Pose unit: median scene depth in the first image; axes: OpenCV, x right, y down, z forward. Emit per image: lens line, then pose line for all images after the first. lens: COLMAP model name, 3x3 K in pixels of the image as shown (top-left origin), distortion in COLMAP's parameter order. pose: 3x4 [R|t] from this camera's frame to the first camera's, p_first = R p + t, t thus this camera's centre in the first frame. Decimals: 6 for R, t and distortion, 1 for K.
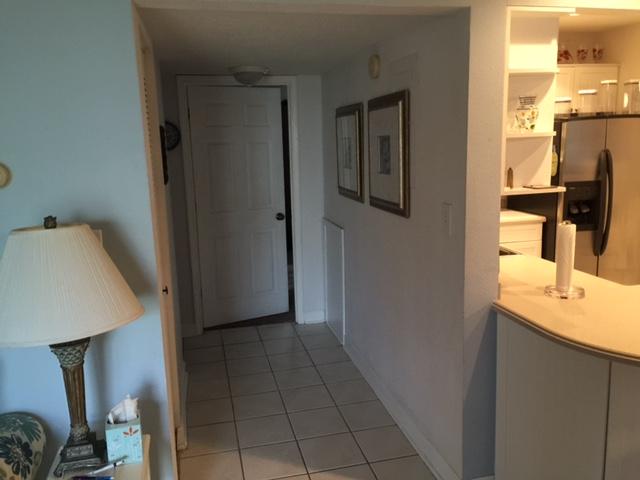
lens RADIAL K [[546.4, 0, 320.8], [0, 546.4, 240.0], [0, 0, 1]] dist [0.058886, -0.066817]
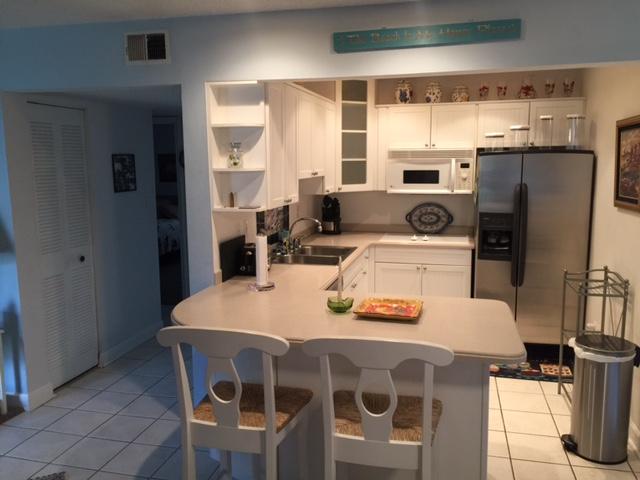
lens RADIAL K [[546.4, 0, 317.1], [0, 546.4, 238.7], [0, 0, 1]] dist [0.058886, -0.066817]
pose [[0.888334, 0.097310, -0.448769, 0.628241], [-0.109358, 0.994002, -0.000935, -0.018621], [0.445986, 0.049907, 0.893647, -0.077575]]
